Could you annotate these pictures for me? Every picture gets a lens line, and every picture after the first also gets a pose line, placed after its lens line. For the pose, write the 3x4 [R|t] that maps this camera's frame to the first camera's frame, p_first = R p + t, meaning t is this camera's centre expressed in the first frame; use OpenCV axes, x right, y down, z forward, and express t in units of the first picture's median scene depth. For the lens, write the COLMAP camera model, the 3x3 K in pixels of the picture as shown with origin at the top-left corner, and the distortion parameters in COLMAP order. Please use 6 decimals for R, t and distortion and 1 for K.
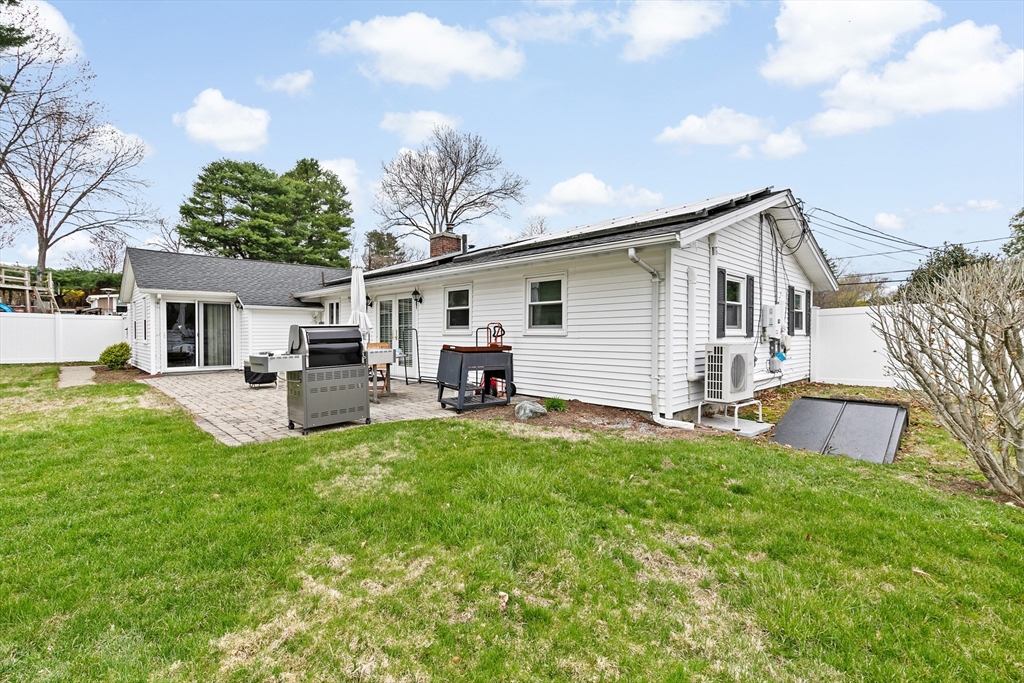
lens RADIAL K [[458.8, 0, 508.1], [0, 458.8, 341.9], [0, 0, 1]] dist [0.007828, -0.001291]
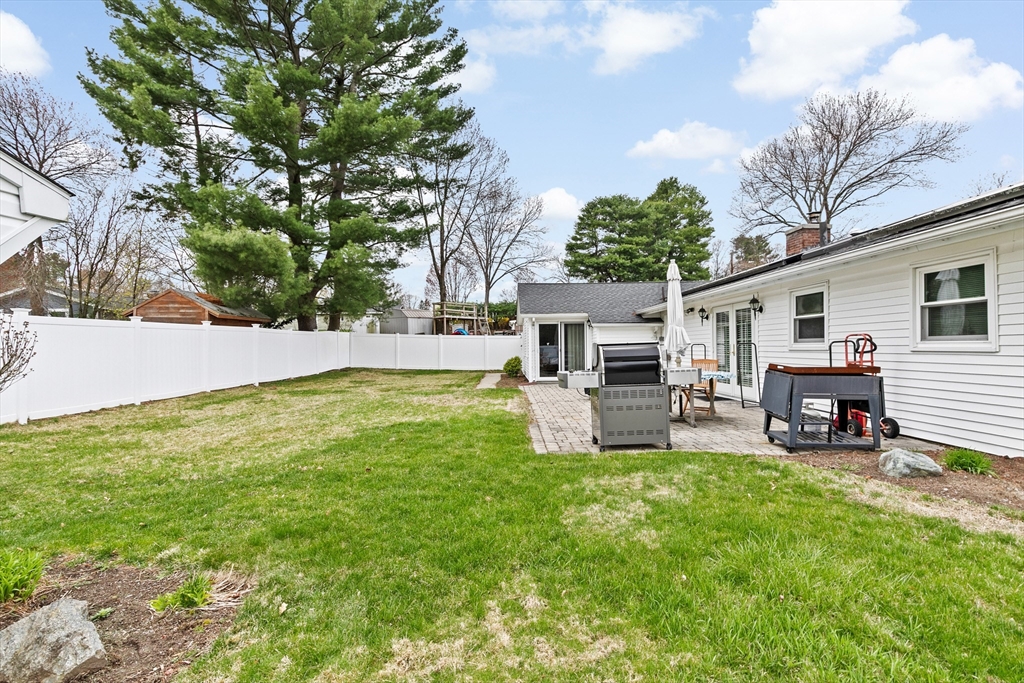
lens RADIAL K [[458.8, 0, 512.6], [0, 458.8, 340.1], [0, 0, 1]] dist [0.007828, -0.001291]
pose [[0.725682, -0.018686, -0.687777, 0.074215], [-0.003453, 0.999520, -0.030799, -0.007264], [0.688022, 0.024725, 0.725269, 0.084677]]
